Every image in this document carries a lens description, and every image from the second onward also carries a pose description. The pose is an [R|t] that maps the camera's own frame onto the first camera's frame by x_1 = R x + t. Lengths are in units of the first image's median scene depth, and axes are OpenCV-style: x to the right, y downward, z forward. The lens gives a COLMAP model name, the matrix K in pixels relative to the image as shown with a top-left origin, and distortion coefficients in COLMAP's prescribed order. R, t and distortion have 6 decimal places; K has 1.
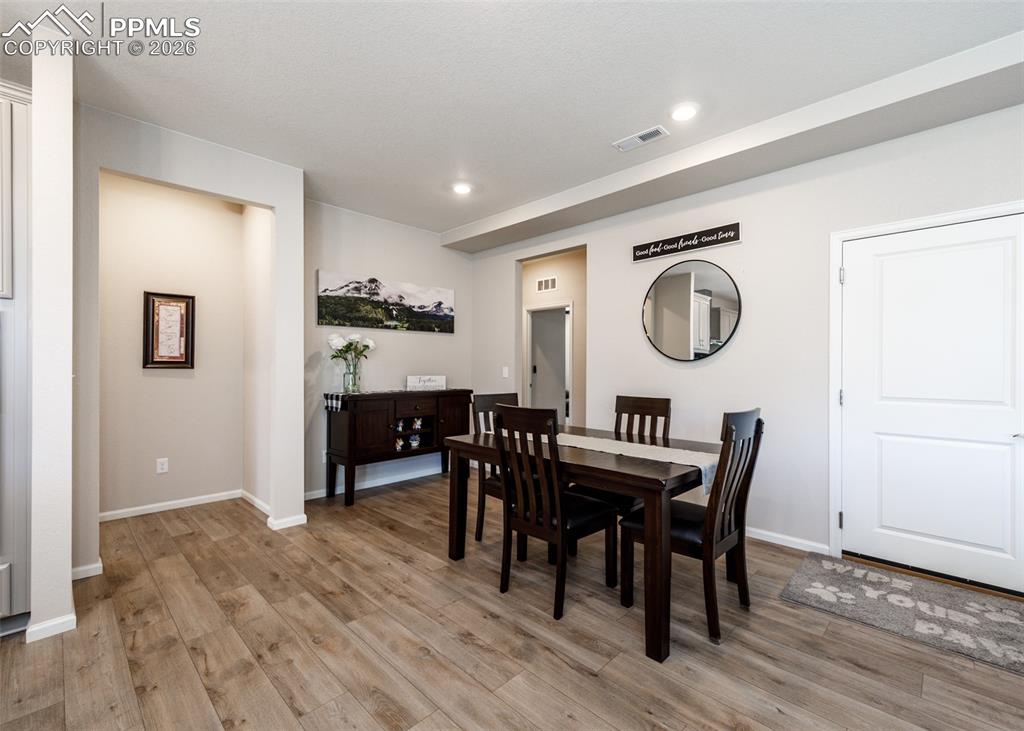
lens RADIAL K [[437.7, 0, 554.7], [0, 437.7, 364.2], [0, 0, 1]] dist [0.015407, -0.000111]
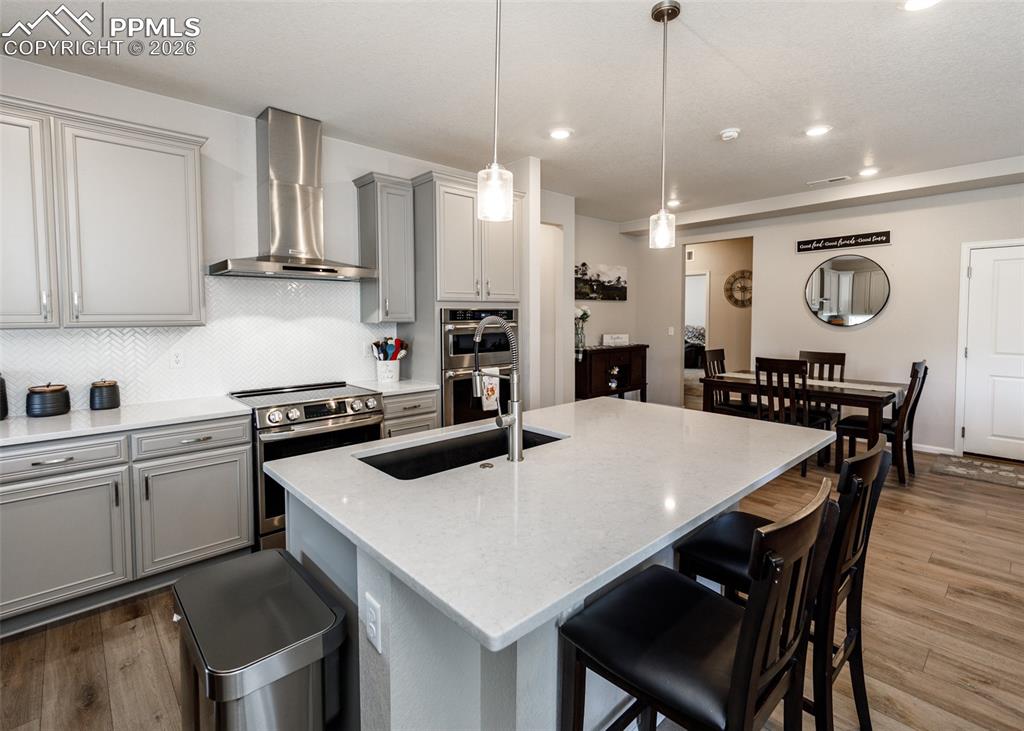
lens RADIAL K [[491.2, 0, 526.7], [0, 491.2, 330.2], [0, 0, 1]] dist [0.008721, 0.000223]
pose [[0.997881, -0.002869, -0.065004, -0.582092], [0.005680, 0.999054, 0.043114, -0.064813], [0.064819, -0.043392, 0.996953, -0.615965]]
